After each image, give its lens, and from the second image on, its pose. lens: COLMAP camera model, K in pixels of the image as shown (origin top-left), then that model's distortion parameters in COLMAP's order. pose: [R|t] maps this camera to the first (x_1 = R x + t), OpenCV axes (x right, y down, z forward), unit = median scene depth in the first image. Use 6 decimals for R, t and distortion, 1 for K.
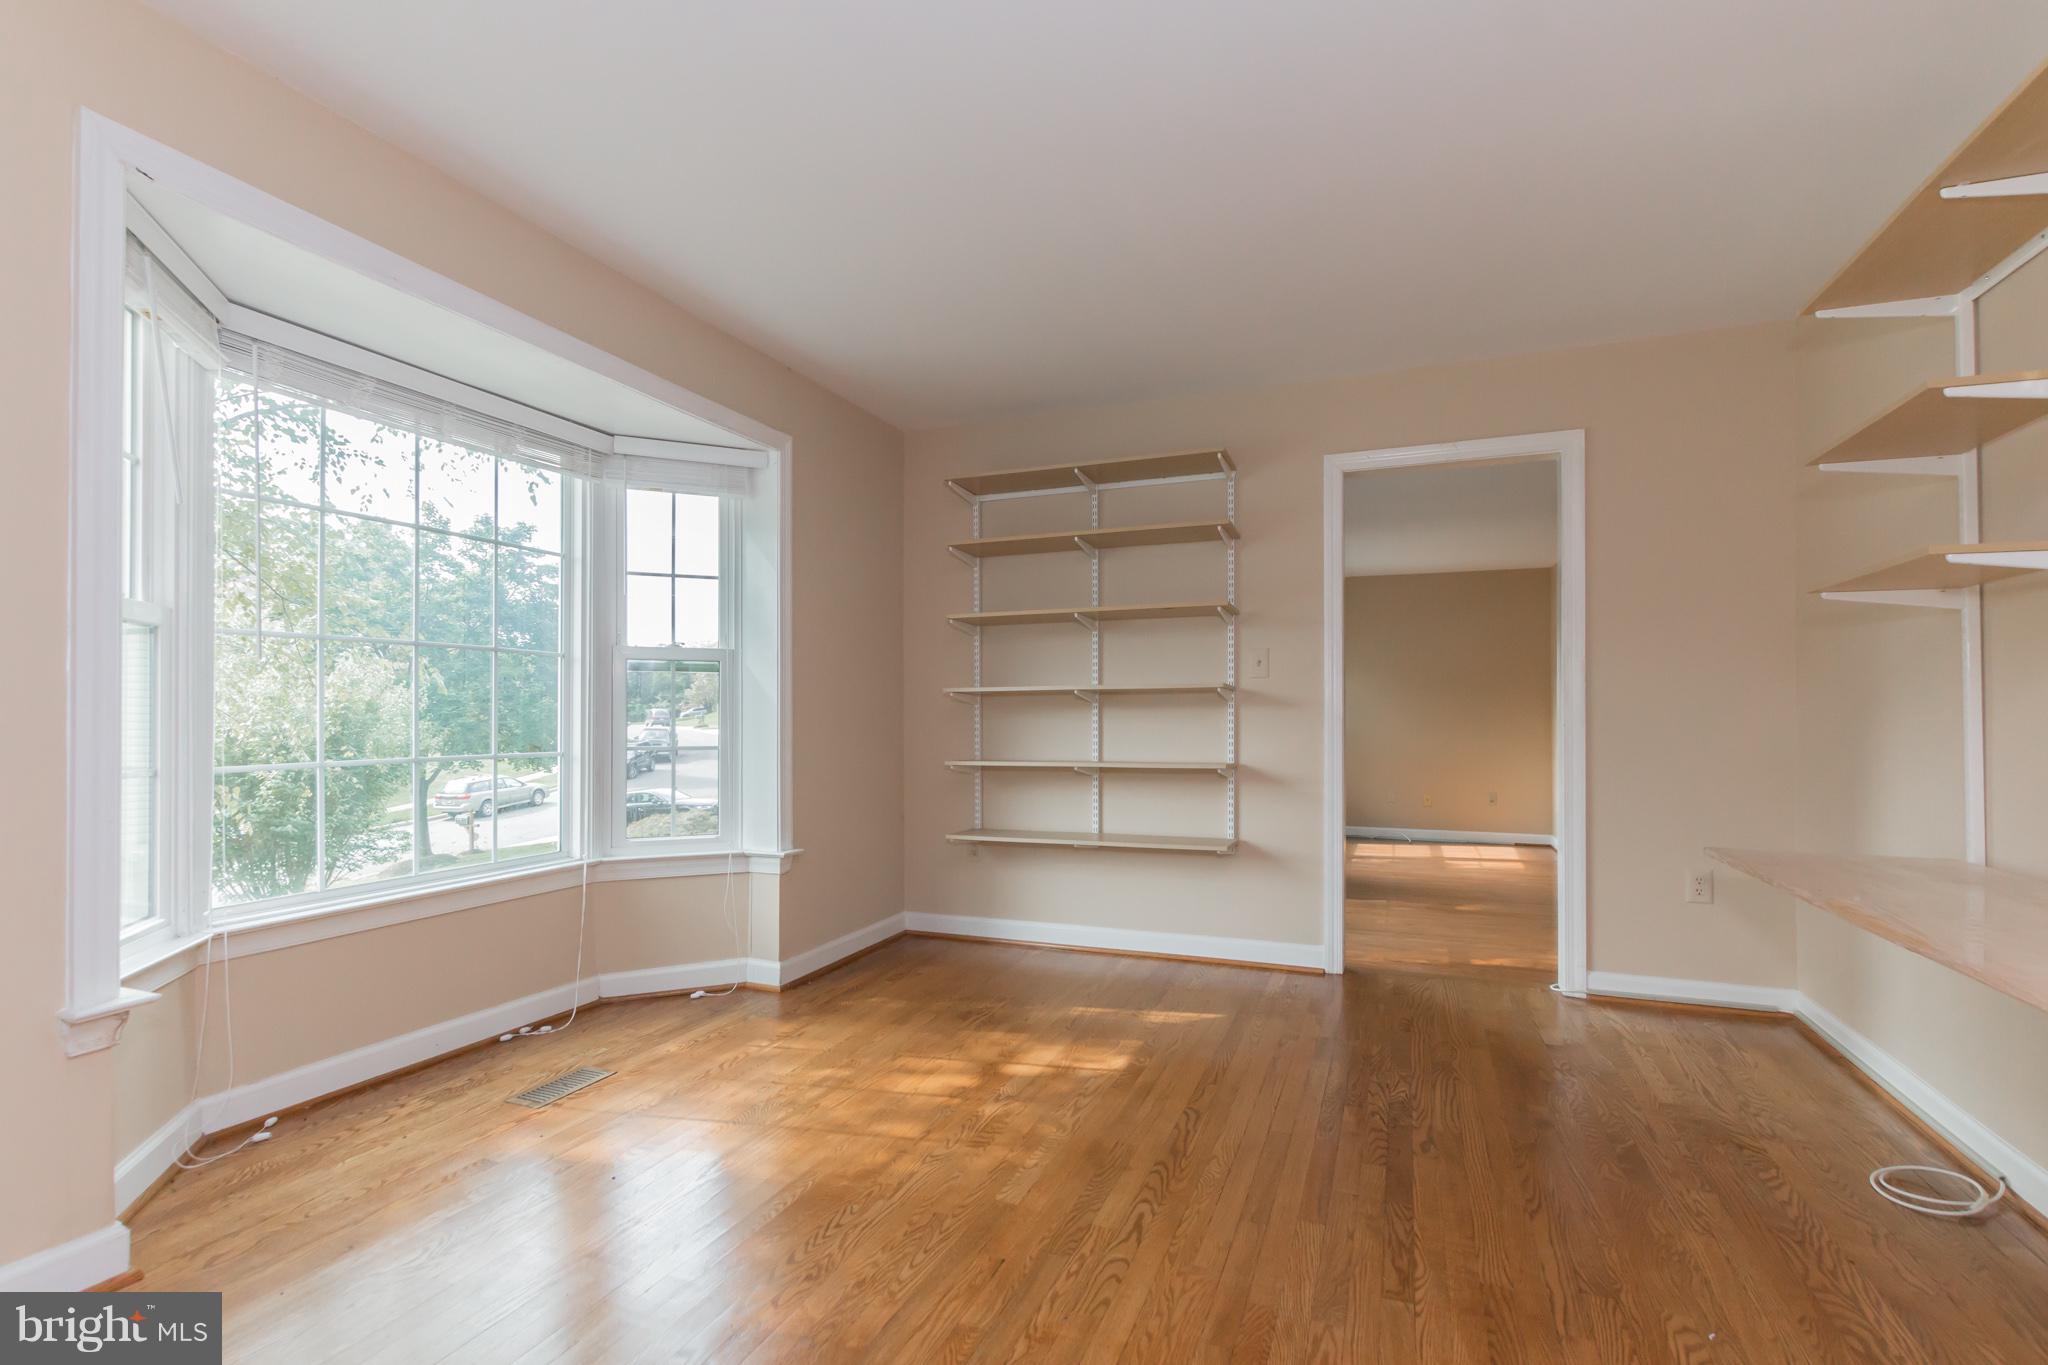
lens RADIAL K [[964.5, 0, 1021.9], [0, 964.5, 706.5], [0, 0, 1]] dist [0.016059, 0.000350]
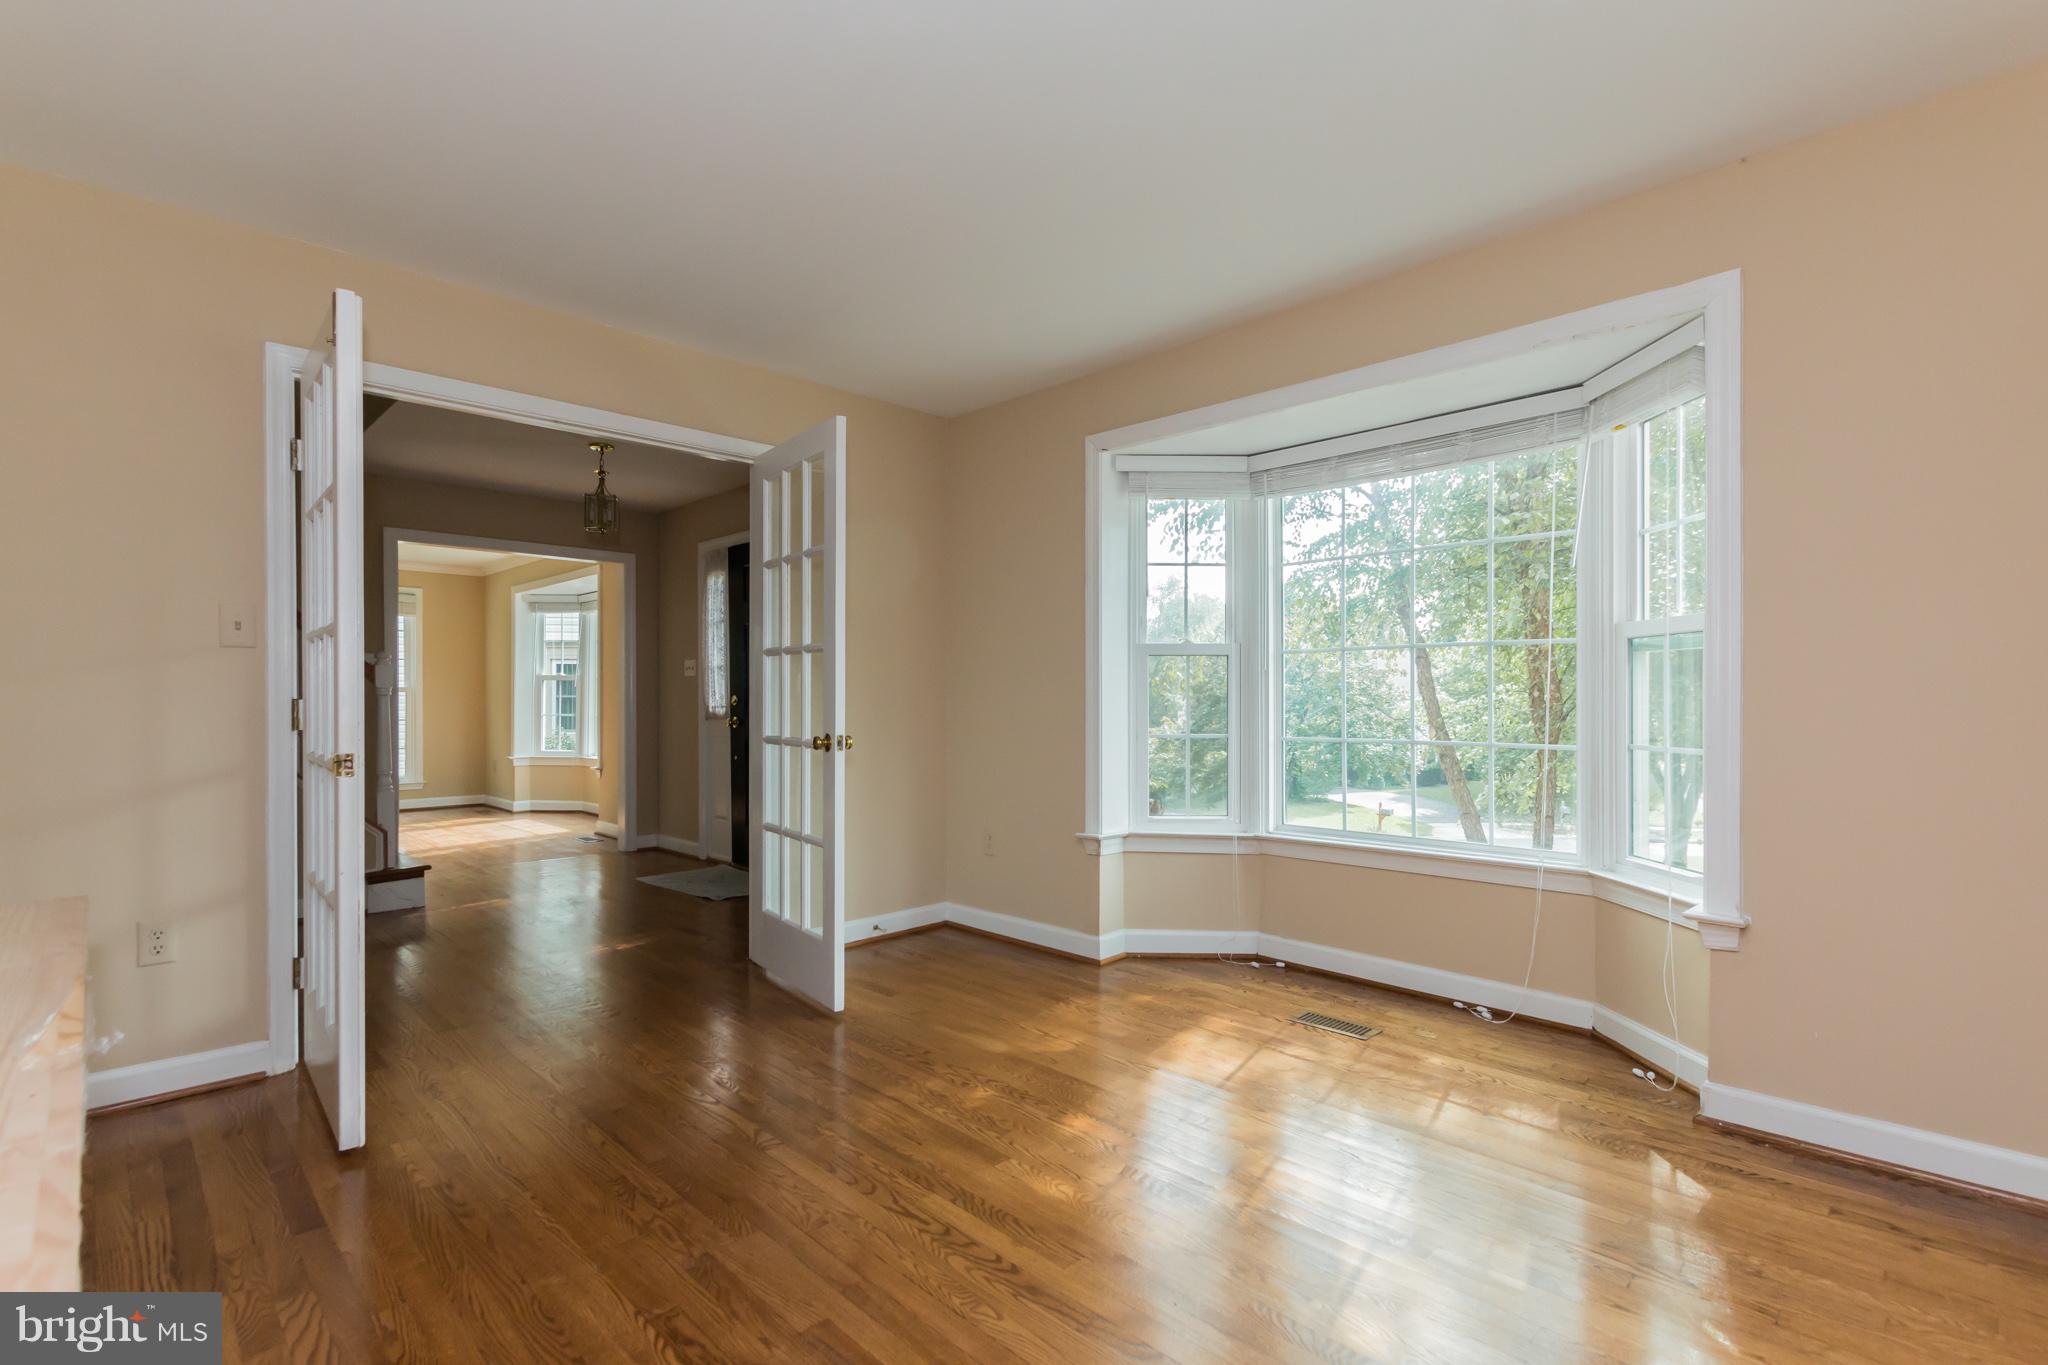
lens RADIAL K [[964.5, 0, 1021.9], [0, 964.5, 706.5], [0, 0, 1]] dist [0.016059, 0.000350]
pose [[-0.413912, 0.001070, -0.910316, 0.767645], [0.007776, 0.999967, -0.002360, 0.009004], [0.910284, -0.008056, -0.413907, 1.187406]]
